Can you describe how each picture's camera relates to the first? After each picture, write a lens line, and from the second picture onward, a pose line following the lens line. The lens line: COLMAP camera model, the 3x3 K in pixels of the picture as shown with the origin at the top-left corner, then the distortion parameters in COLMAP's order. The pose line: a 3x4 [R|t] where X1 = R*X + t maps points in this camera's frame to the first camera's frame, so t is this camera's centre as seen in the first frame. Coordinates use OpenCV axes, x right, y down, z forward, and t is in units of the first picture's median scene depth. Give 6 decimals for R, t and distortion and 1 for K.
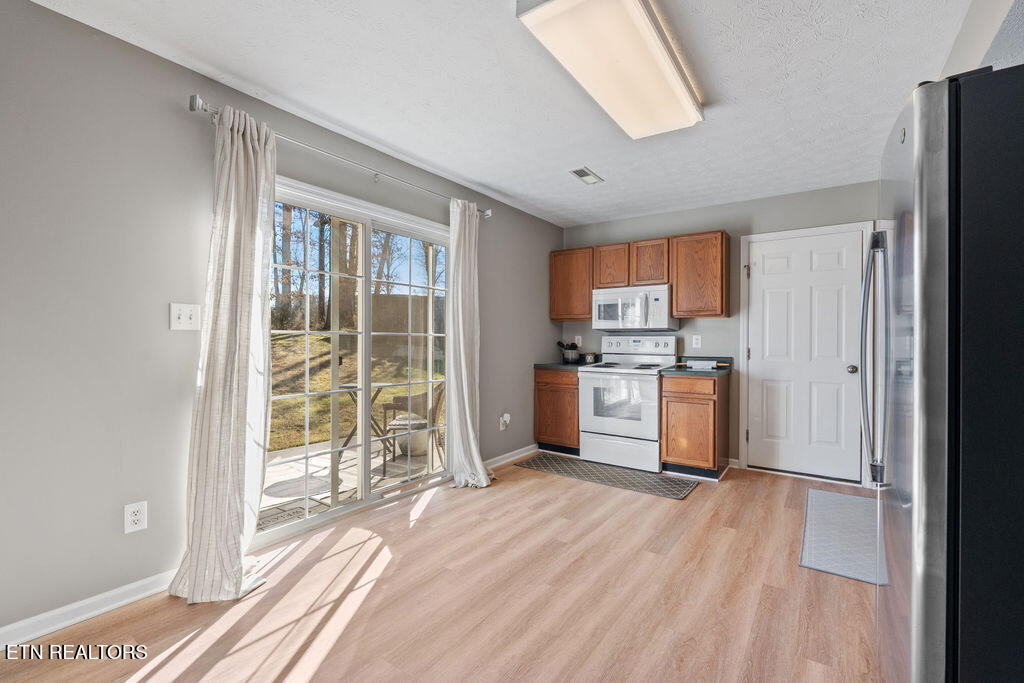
lens RADIAL K [[449.5, 0, 507.9], [0, 449.5, 337.6], [0, 0, 1]] dist [-0.001971, -0.000032]
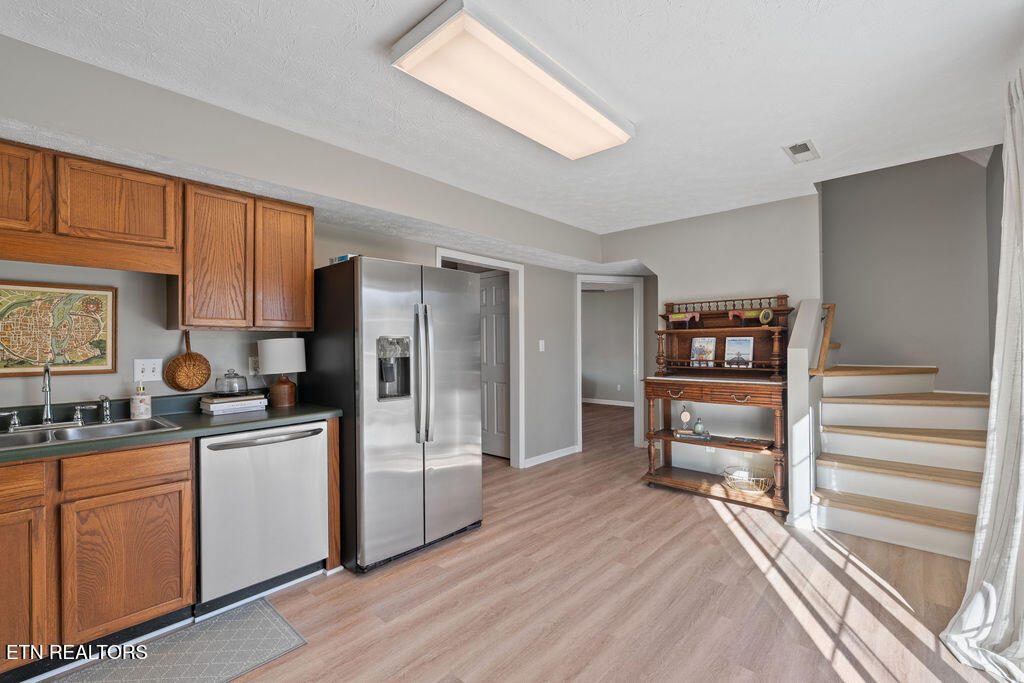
lens RADIAL K [[449.5, 0, 509.2], [0, 449.5, 338.1], [0, 0, 1]] dist [-0.001971, -0.000032]
pose [[-0.992866, 0.005517, 0.119104, 0.110022], [0.002832, 0.999738, -0.022702, -0.022342], [-0.119198, -0.022203, -0.992622, 1.118834]]
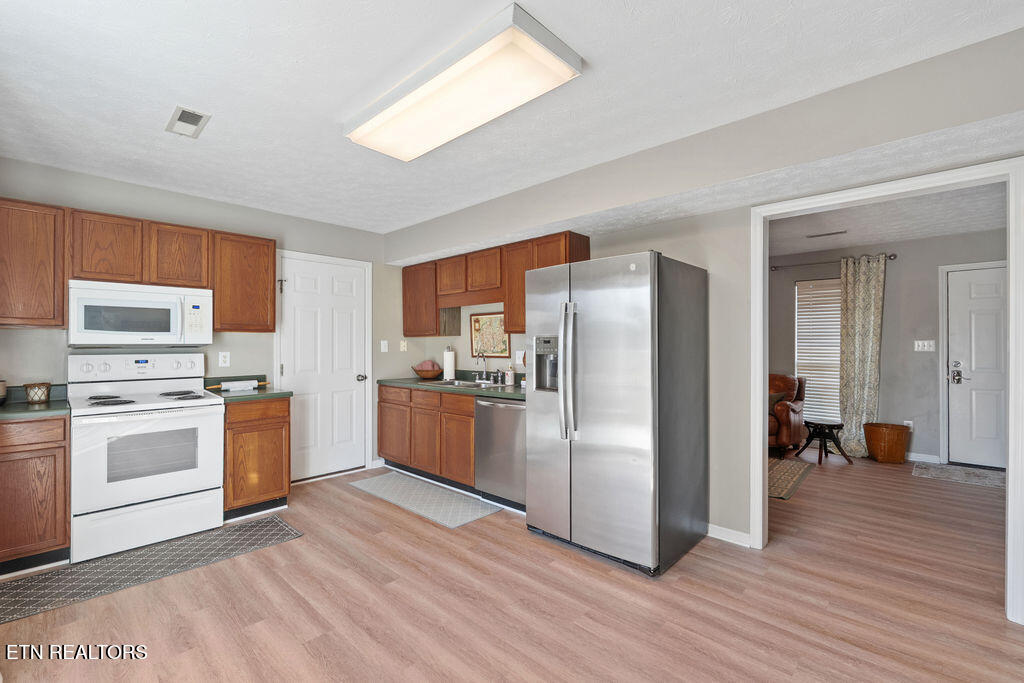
lens RADIAL K [[449.5, 0, 512.1], [0, 449.5, 341.7], [0, 0, 1]] dist [-0.001971, -0.000032]
pose [[0.136920, 0.002943, 0.990578, -0.406924], [-0.005064, 0.999985, -0.002271, -0.029364], [-0.990569, -0.004706, 0.136933, 0.400859]]
